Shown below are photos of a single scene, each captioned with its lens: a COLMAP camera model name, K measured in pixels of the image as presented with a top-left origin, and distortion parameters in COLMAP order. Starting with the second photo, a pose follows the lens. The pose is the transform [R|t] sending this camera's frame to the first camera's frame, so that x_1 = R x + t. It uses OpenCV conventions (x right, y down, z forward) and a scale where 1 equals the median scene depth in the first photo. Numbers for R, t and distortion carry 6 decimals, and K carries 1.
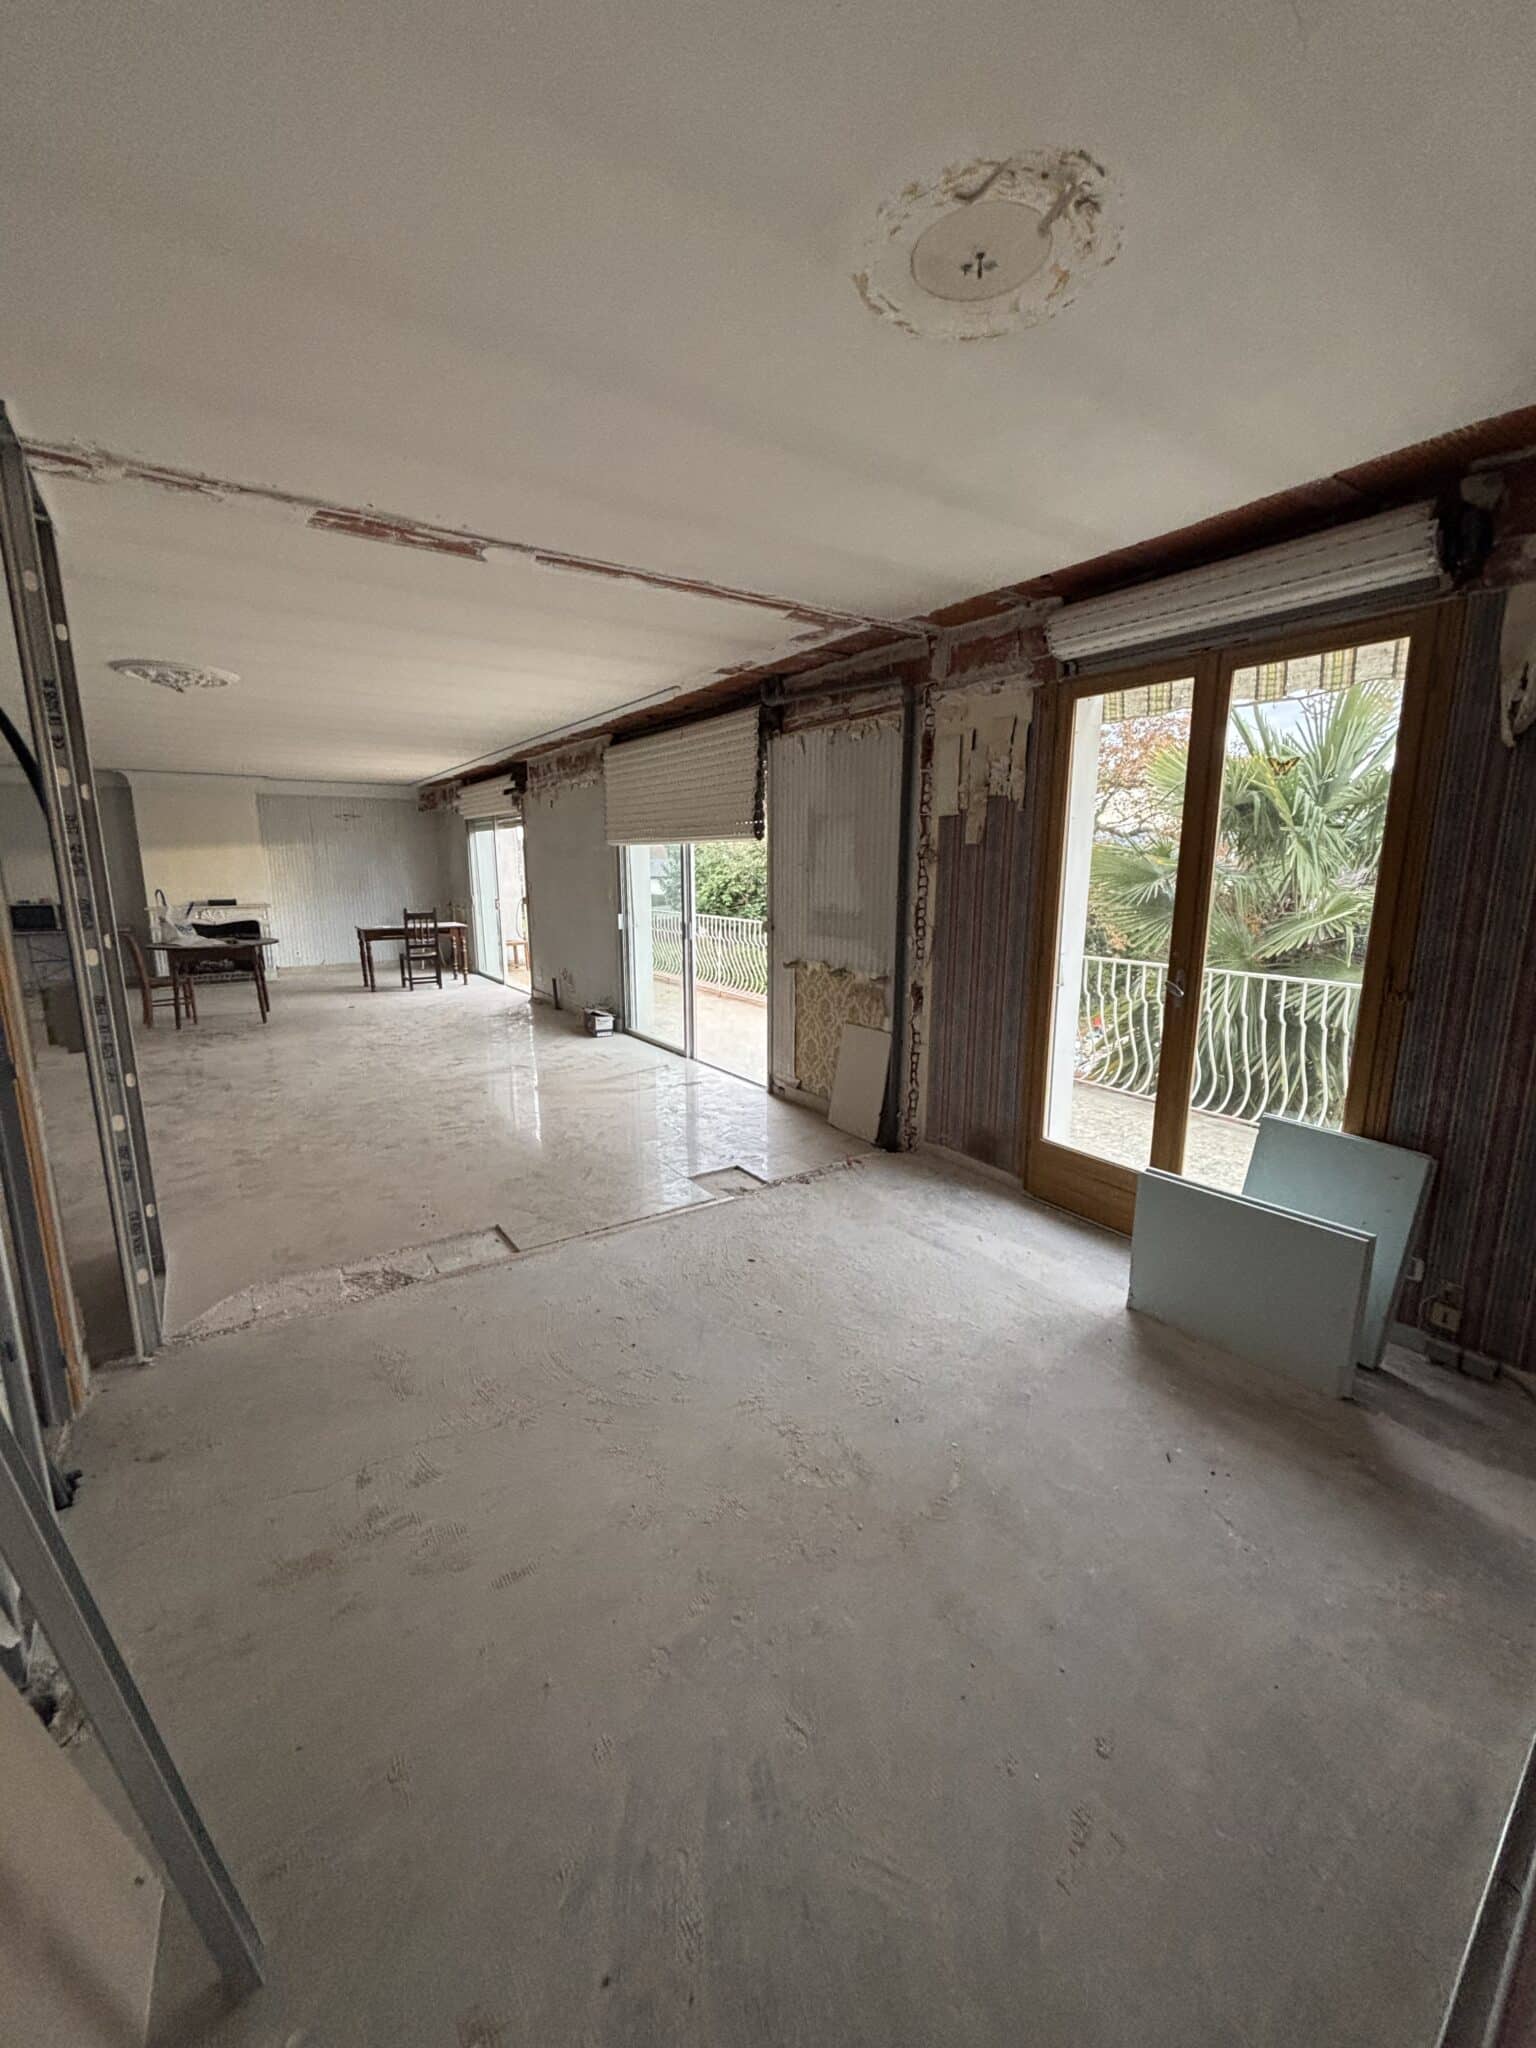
lens RADIAL K [[817.0, 0, 768.0], [0, 817.0, 1024.0], [0, 0, 1]] dist [0.000181, -0.000254]
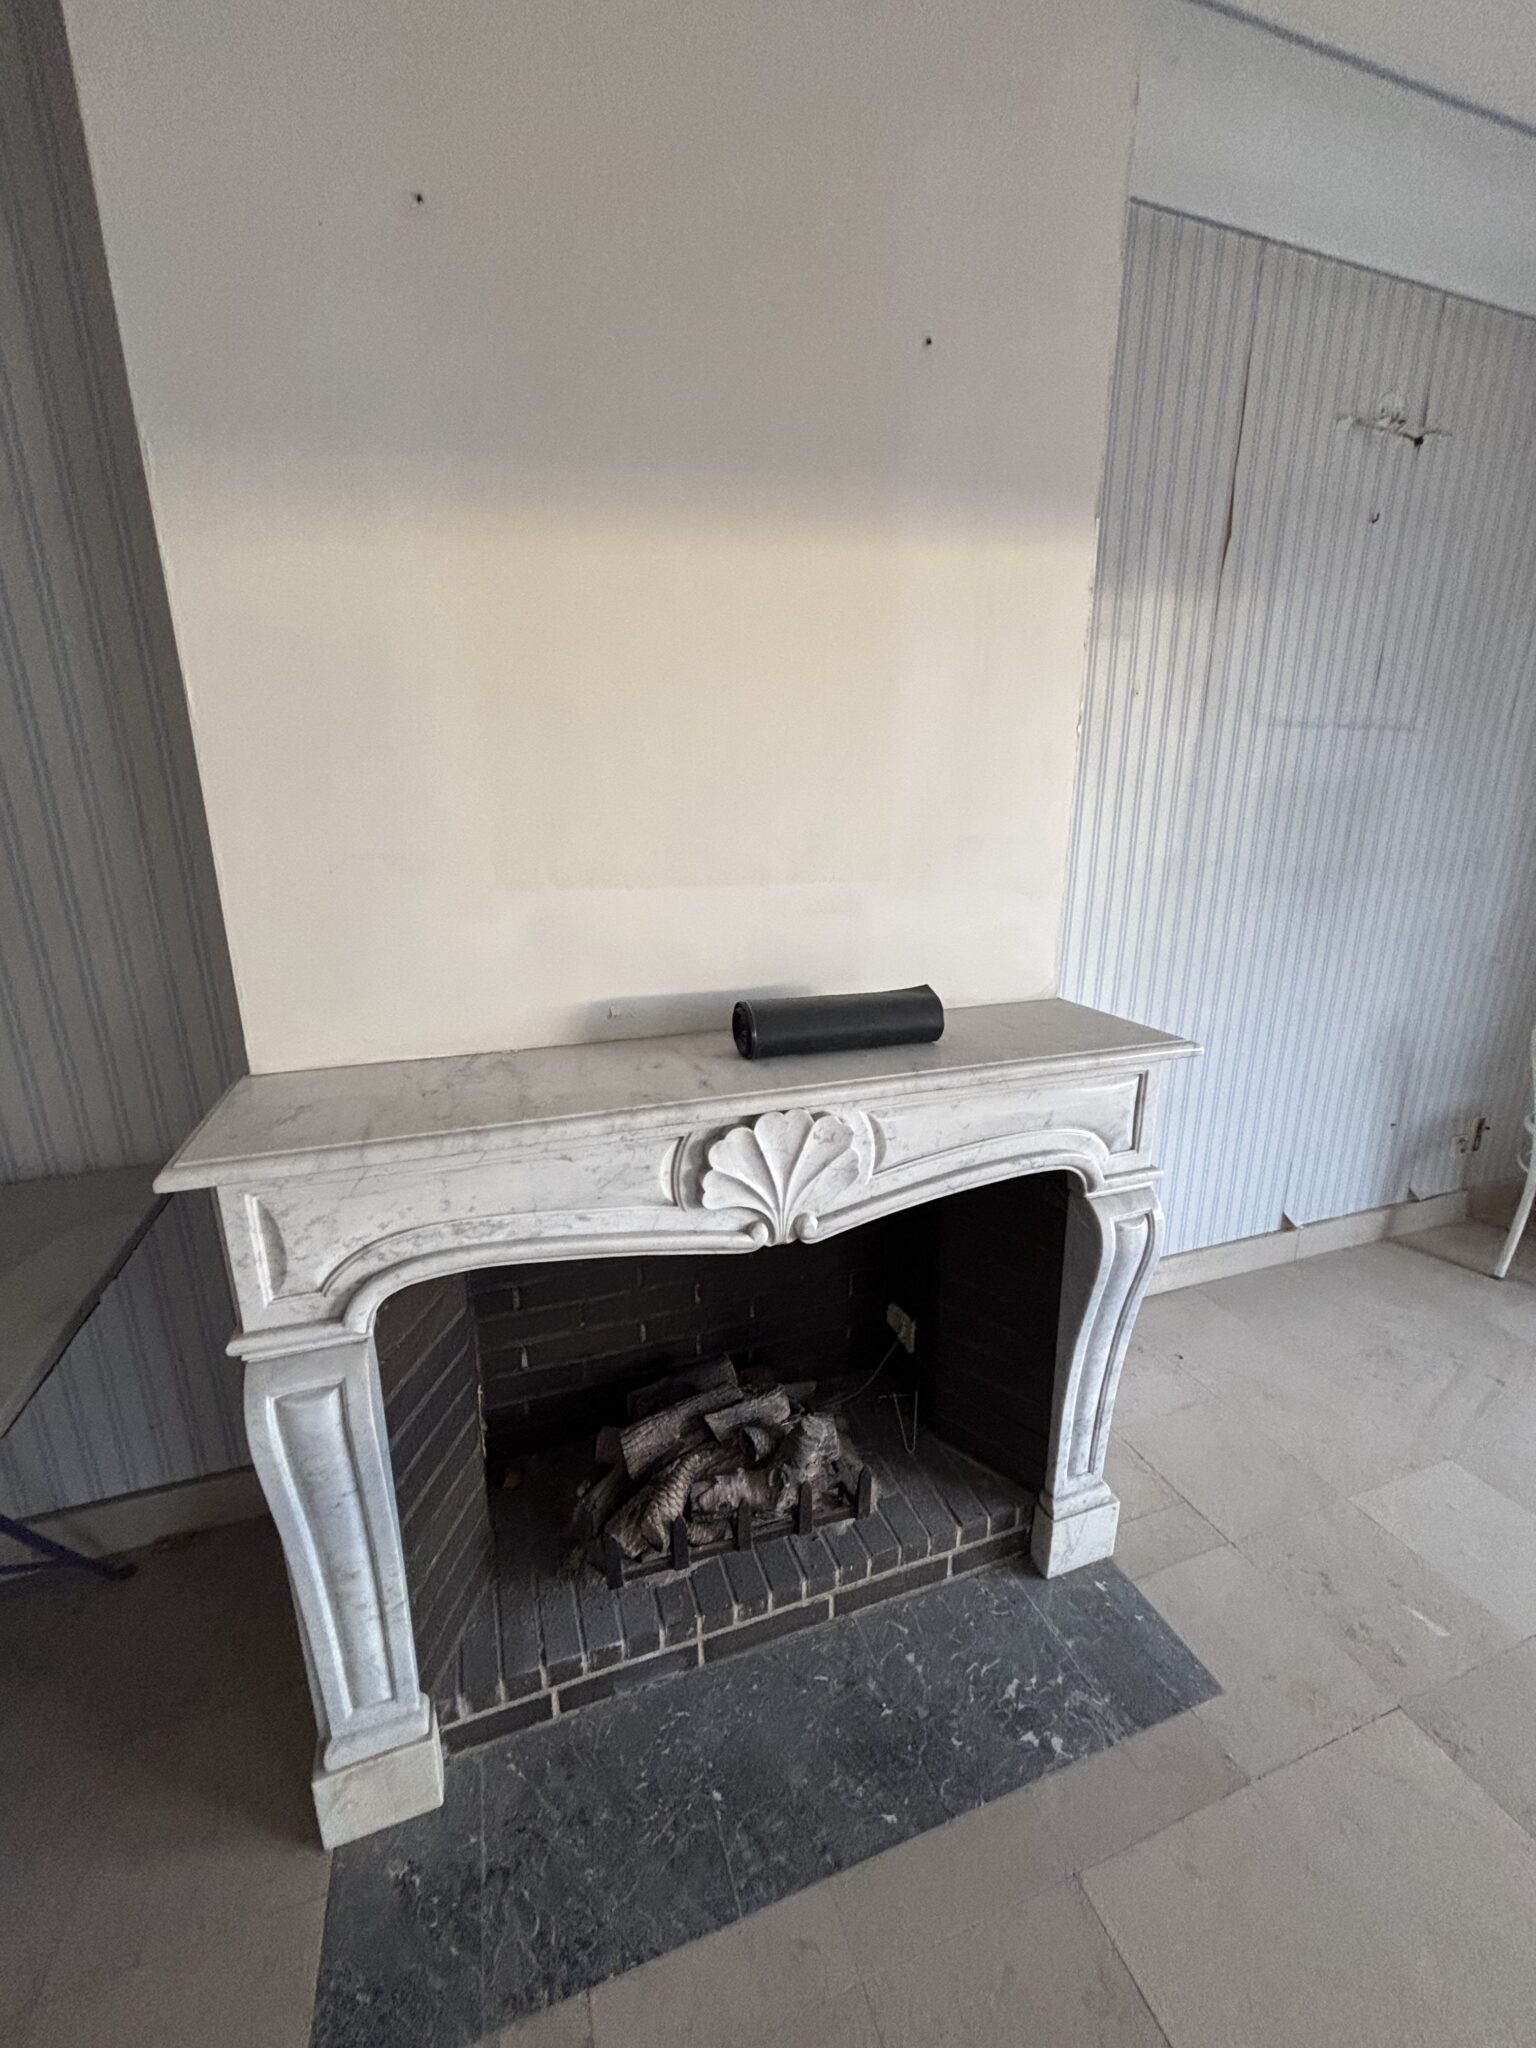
lens RADIAL K [[817.0, 0, 768.0], [0, 817.0, 1024.0], [0, 0, 1]] dist [0.000181, -0.000254]
pose [[0.970422, 0.056822, -0.234634, -0.670489], [-0.039766, 0.996254, 0.076795, -0.160955], [0.238119, -0.065193, 0.969046, 0.913629]]
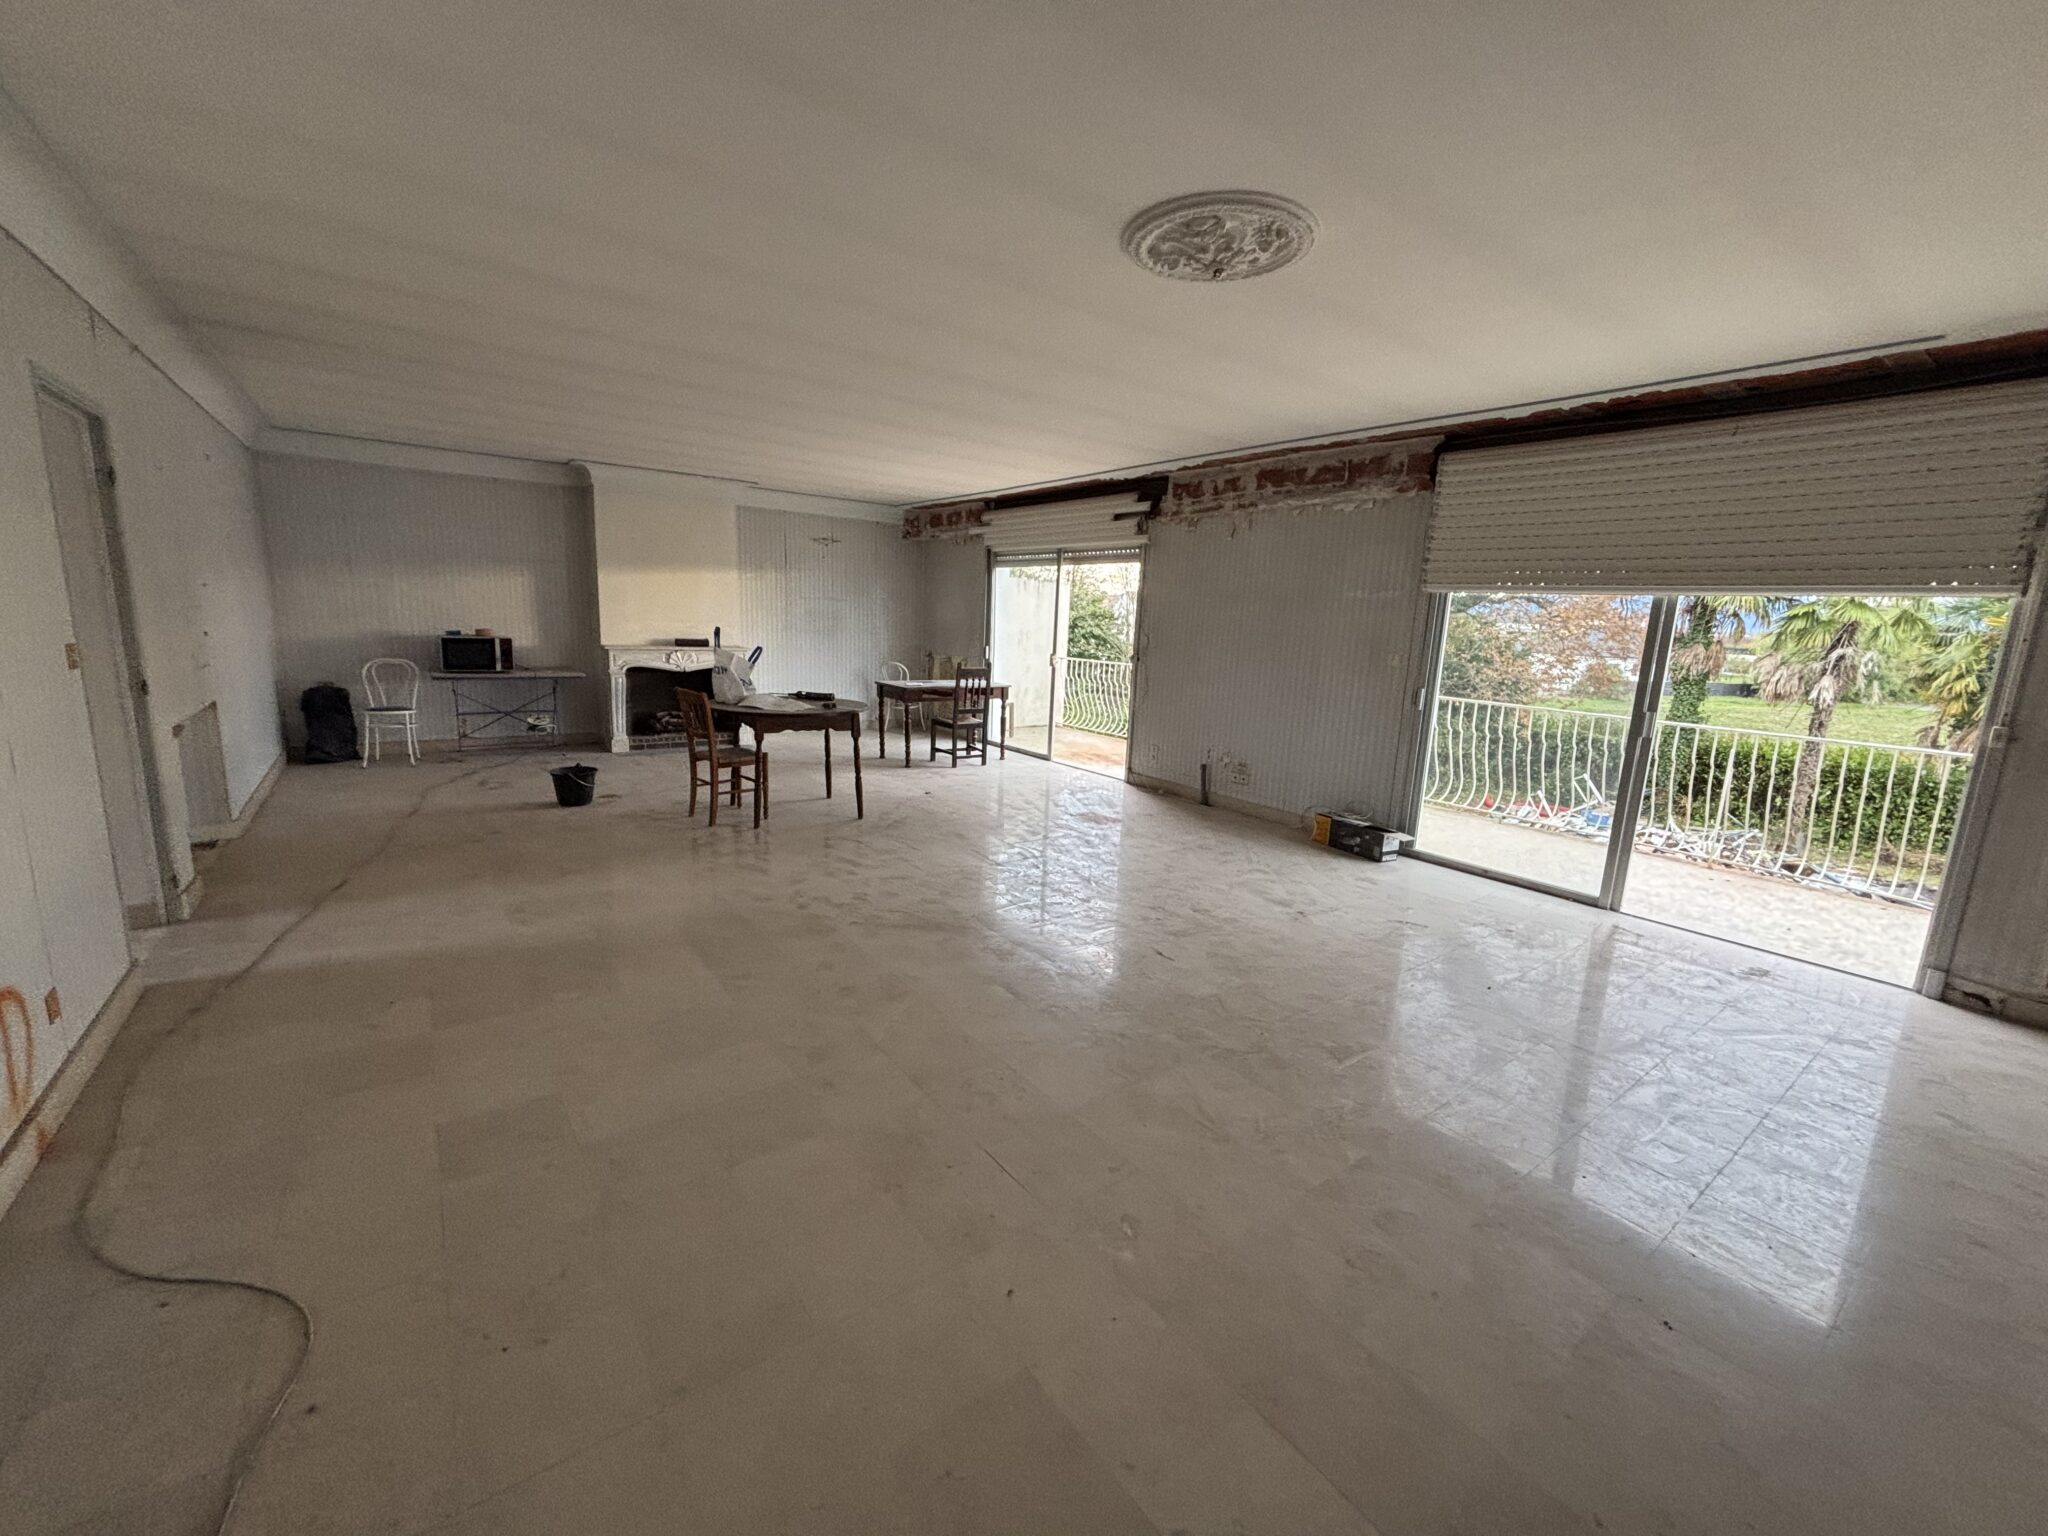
lens RADIAL K [[811.5, 0, 1024.0], [0, 811.5, 768.0], [0, 0, 1]] dist [-0.000882, -0.000262]
pose [[0.998162, 0.033338, 0.050605, -0.401049], [-0.033095, 0.999436, -0.005629, -0.036837], [-0.050764, 0.003944, 0.998703, 0.222510]]
